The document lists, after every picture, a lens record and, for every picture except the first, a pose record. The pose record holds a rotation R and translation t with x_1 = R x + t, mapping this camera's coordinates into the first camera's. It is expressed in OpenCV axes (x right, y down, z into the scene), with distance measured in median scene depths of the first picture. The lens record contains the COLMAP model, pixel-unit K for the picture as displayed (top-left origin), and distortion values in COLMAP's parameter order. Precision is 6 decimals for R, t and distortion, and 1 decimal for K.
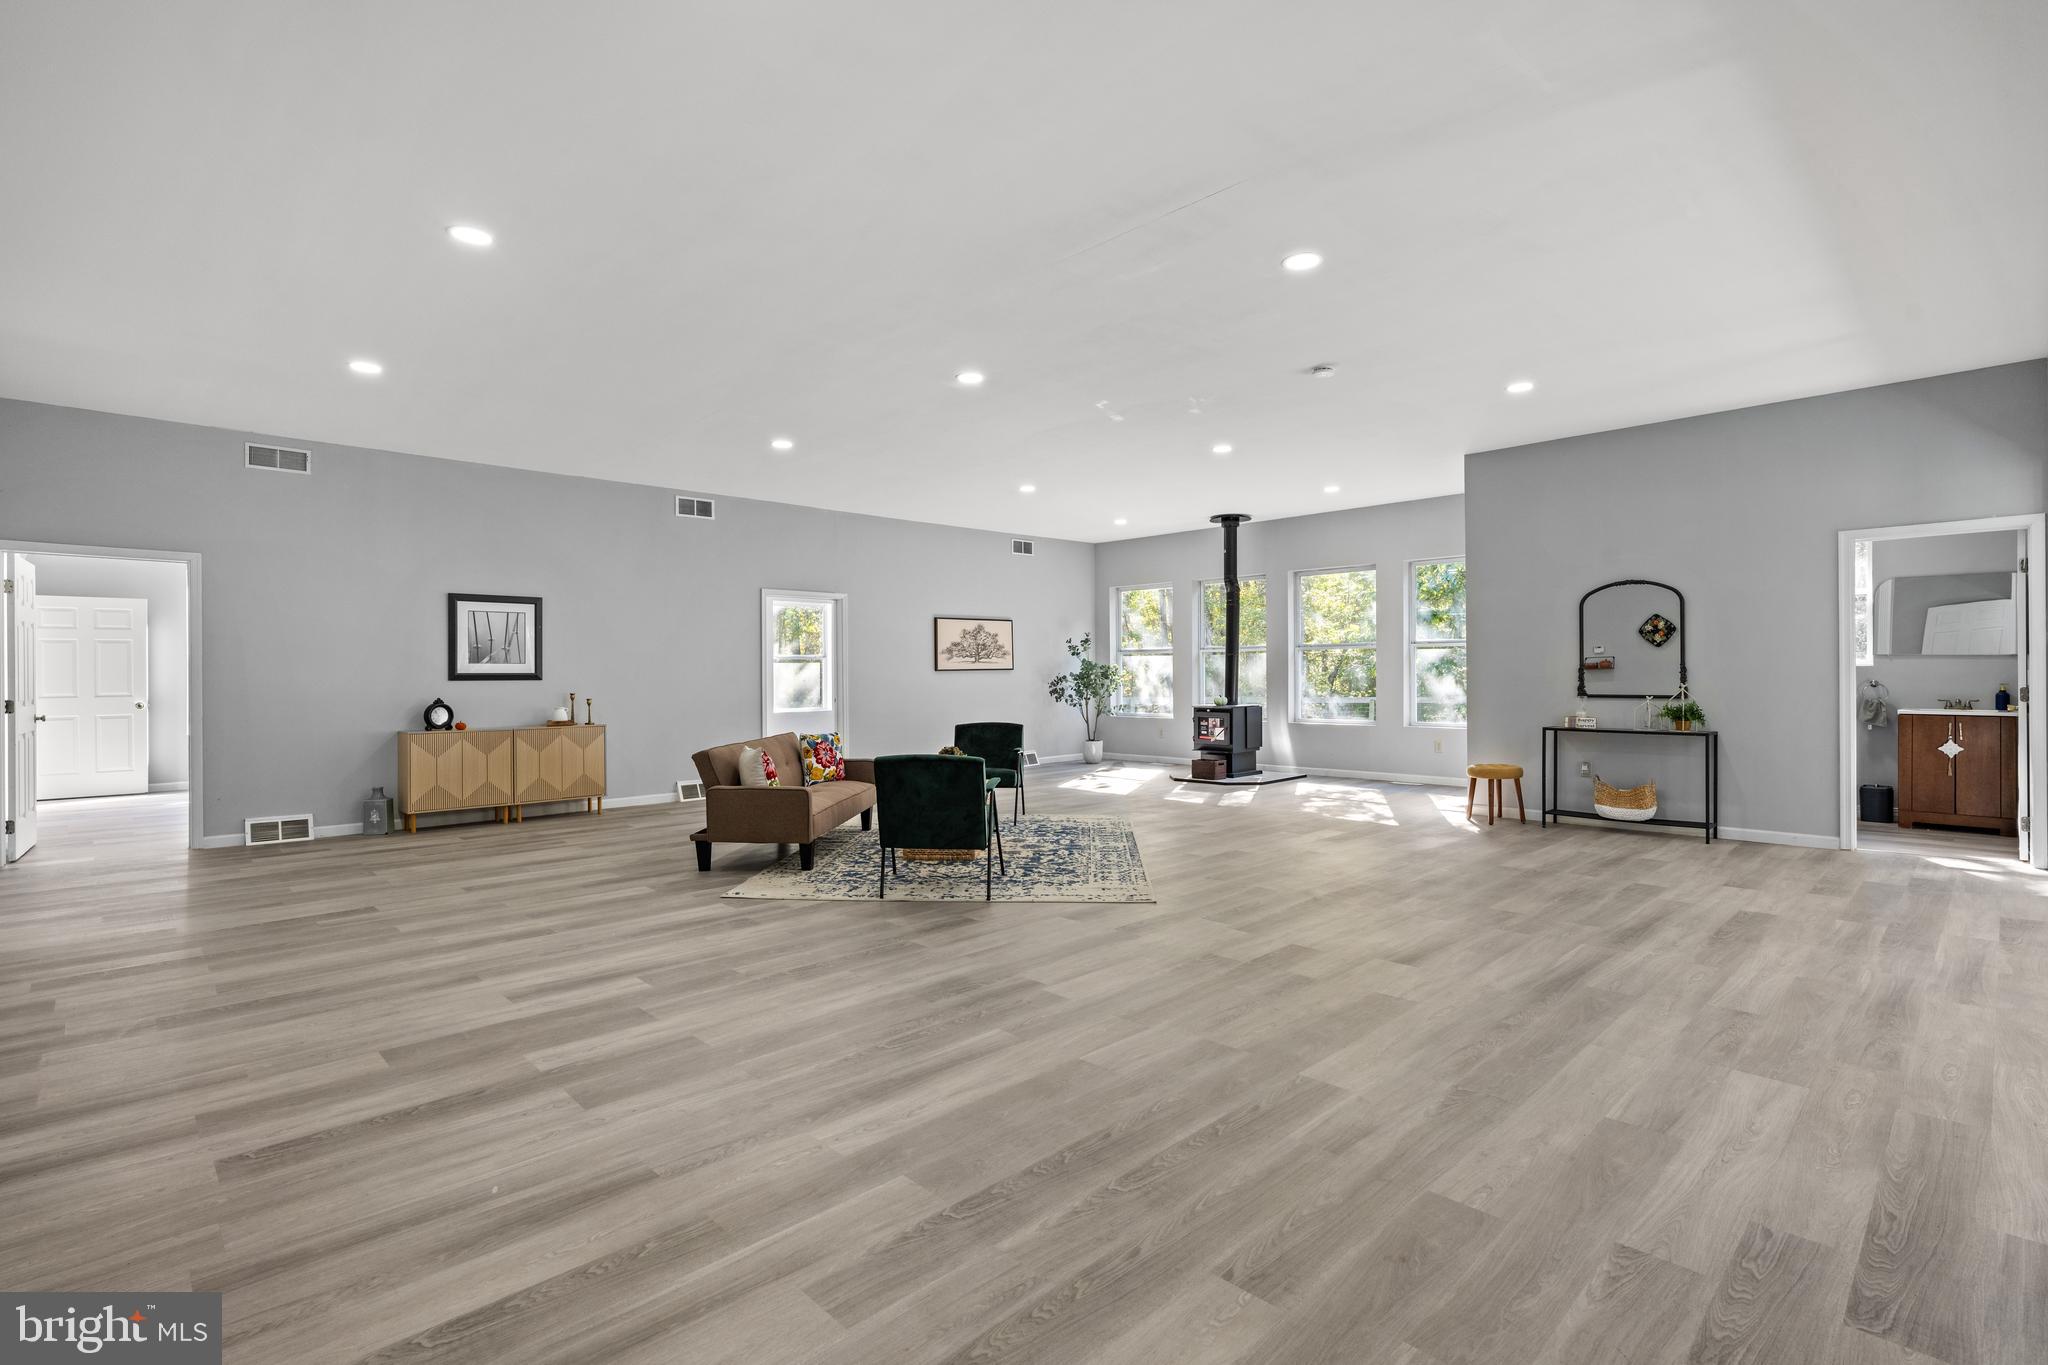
lens RADIAL K [[974.7, 0, 1025.4], [0, 974.7, 676.6], [0, 0, 1]] dist [-0.003948, 0.000796]
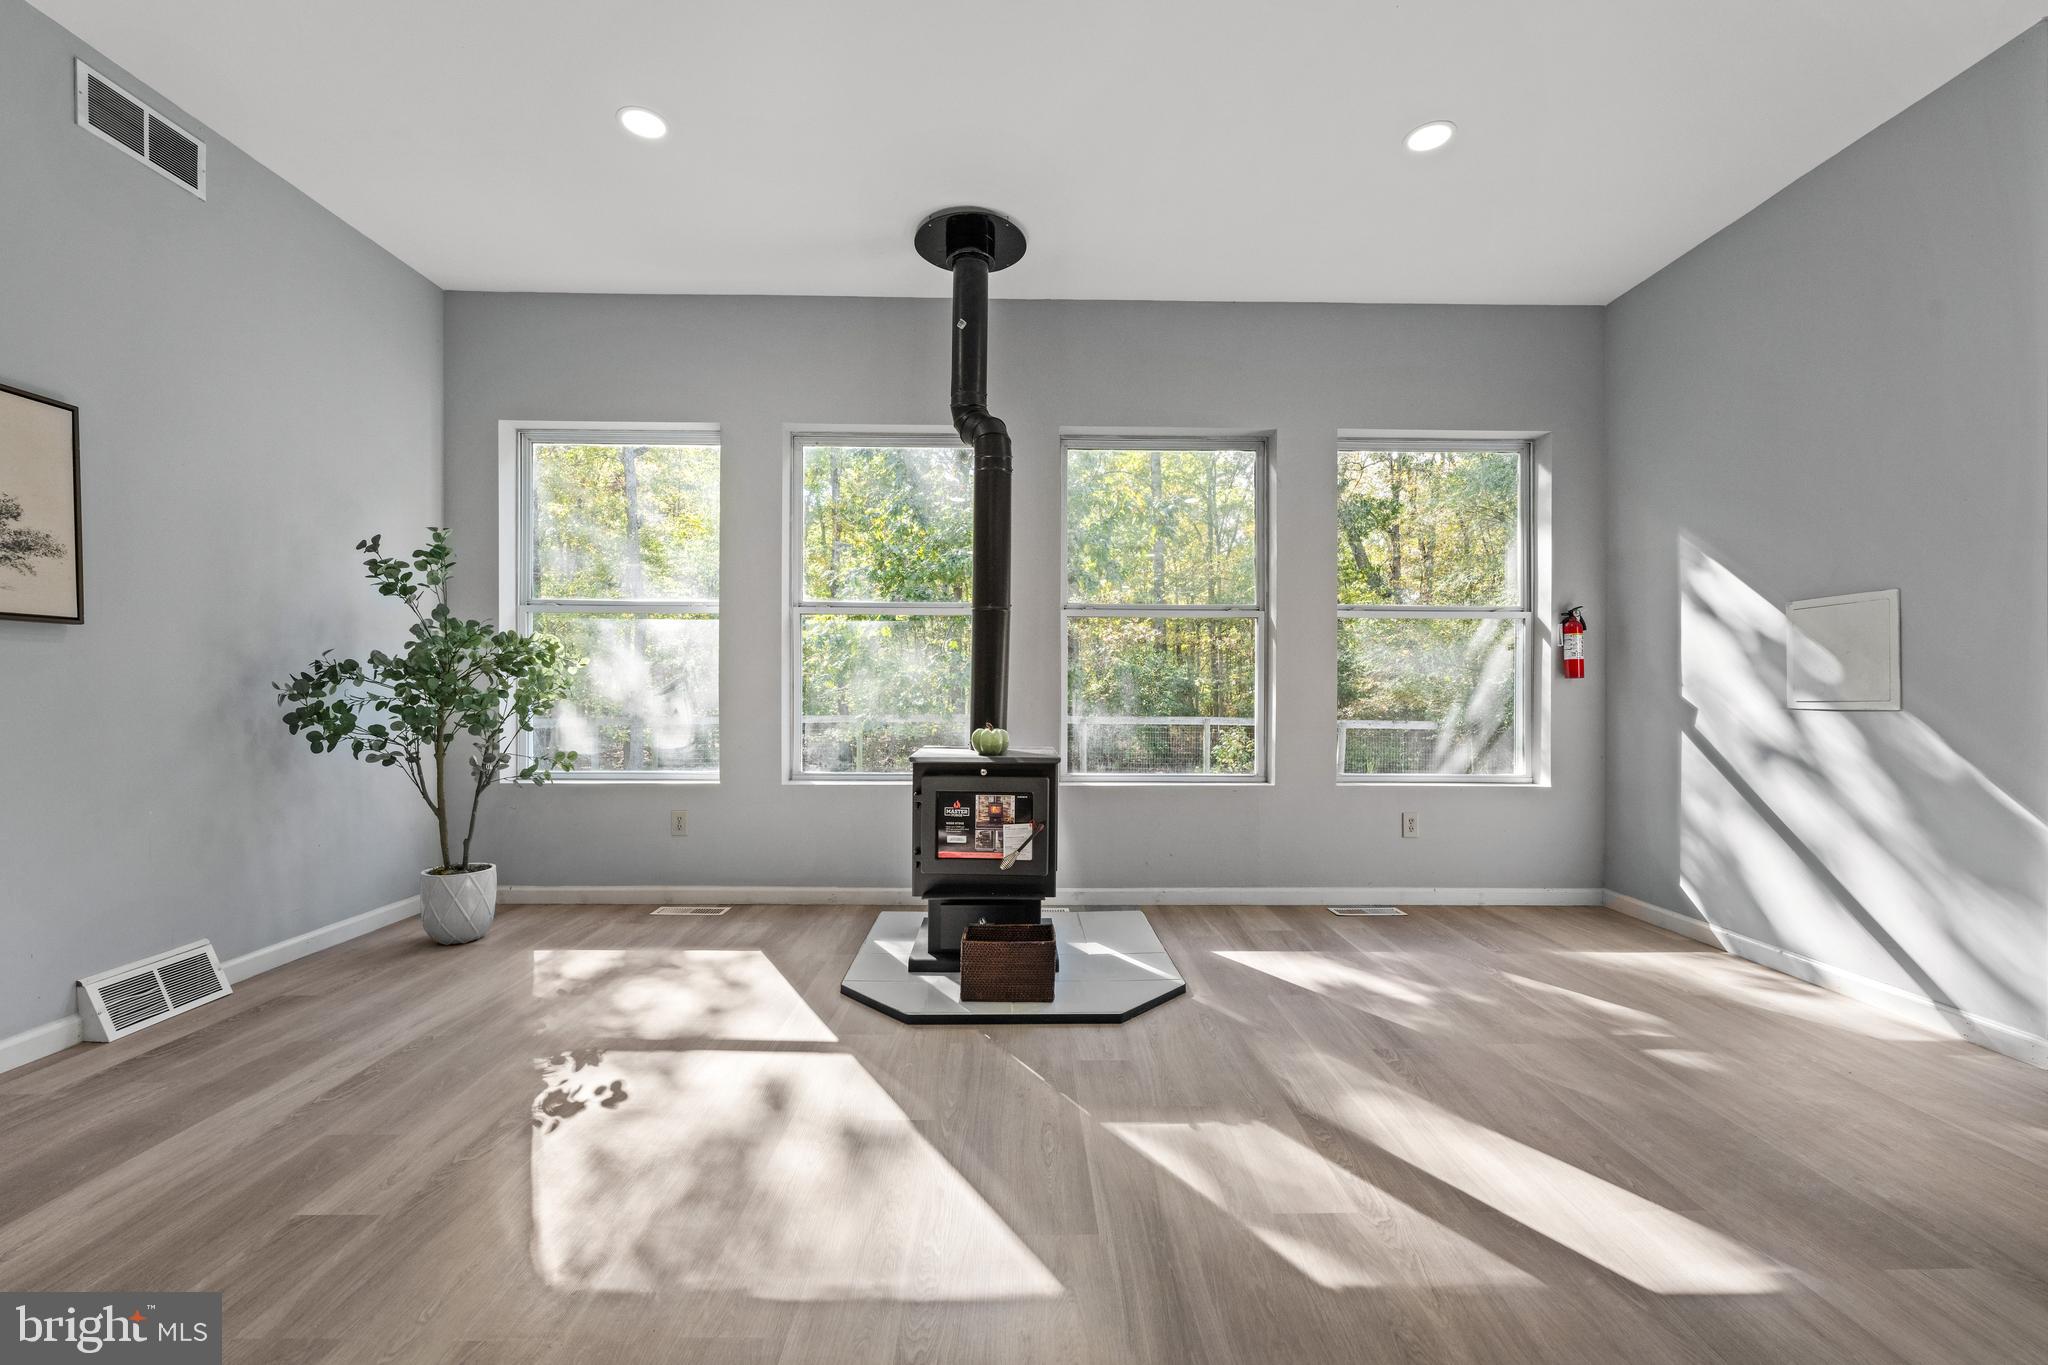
lens RADIAL K [[821.5, 0, 1010.5], [0, 821.5, 695.8], [0, 0, 1]] dist [0.002833, -0.000340]
pose [[0.685423, 0.009491, 0.728083, -0.003636], [-0.006184, 0.999955, -0.007213, 0.011371], [-0.728119, 0.000442, 0.685451, 0.785588]]
